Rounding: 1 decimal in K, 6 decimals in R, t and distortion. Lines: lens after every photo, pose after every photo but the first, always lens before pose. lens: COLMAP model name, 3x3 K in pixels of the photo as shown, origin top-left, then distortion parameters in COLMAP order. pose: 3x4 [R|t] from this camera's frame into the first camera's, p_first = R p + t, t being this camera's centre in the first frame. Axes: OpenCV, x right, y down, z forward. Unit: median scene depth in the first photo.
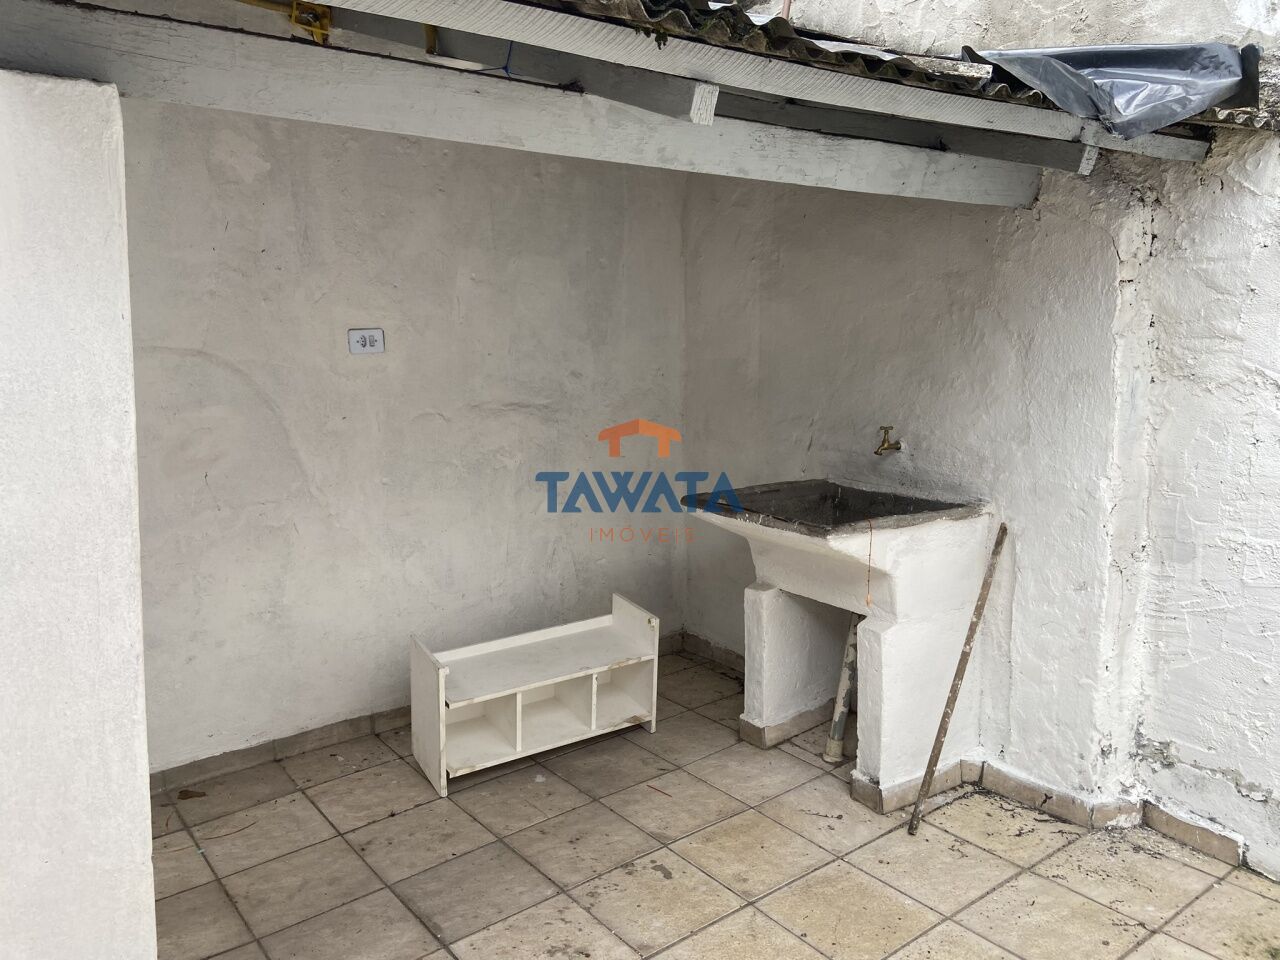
lens RADIAL K [[952.8, 0, 636.4], [0, 952.8, 473.2], [0, 0, 1]] dist [0.099305, -0.124100]
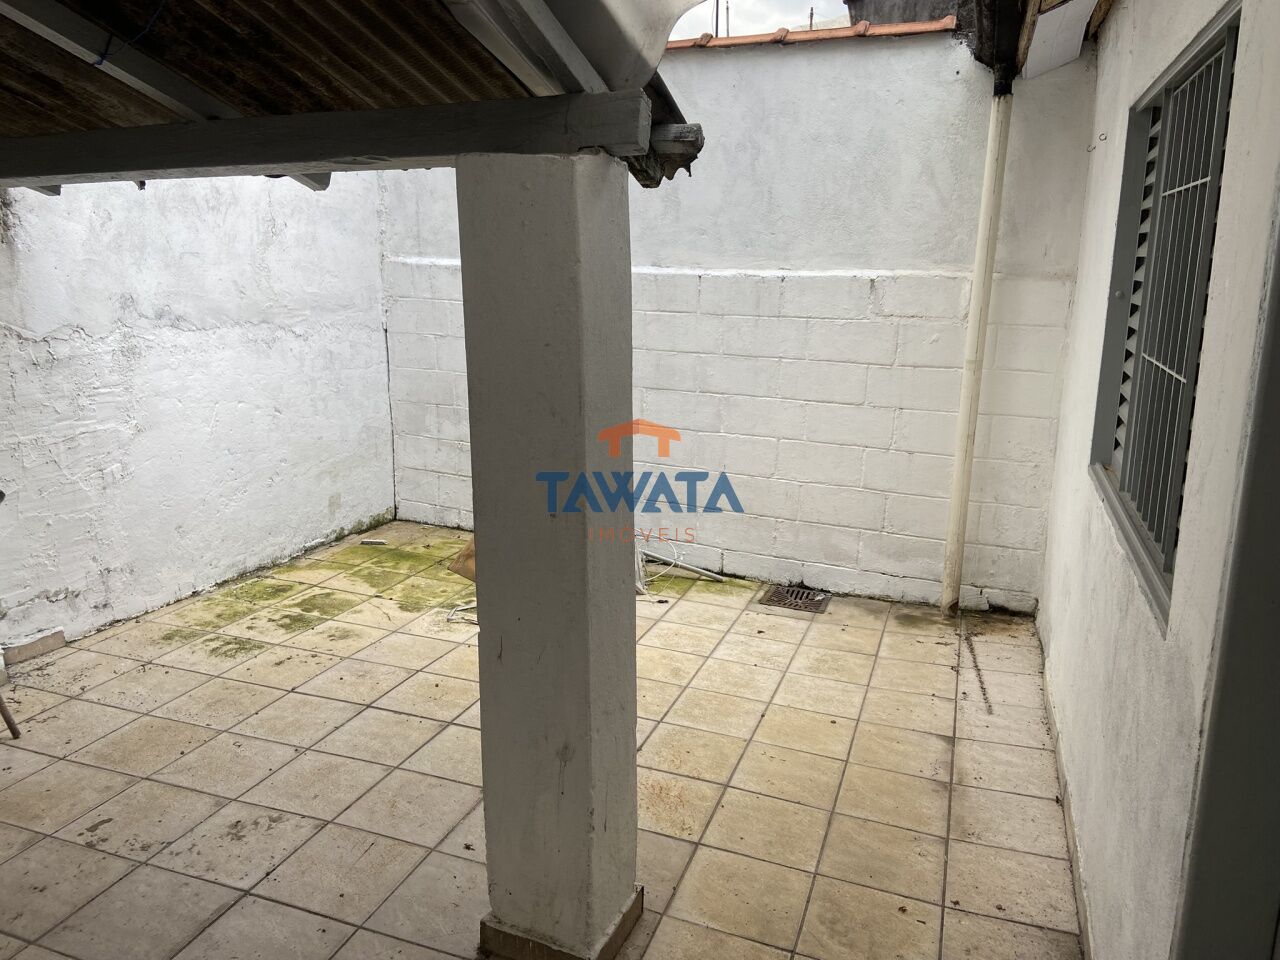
lens RADIAL K [[952.8, 0, 637.1], [0, 952.8, 477.7], [0, 0, 1]] dist [0.099305, -0.124100]
pose [[-0.551960, -0.176048, 0.815075, -1.124396], [0.113840, 0.952400, 0.282799, -0.189951], [-0.826063, 0.248882, -0.505645, 0.974374]]
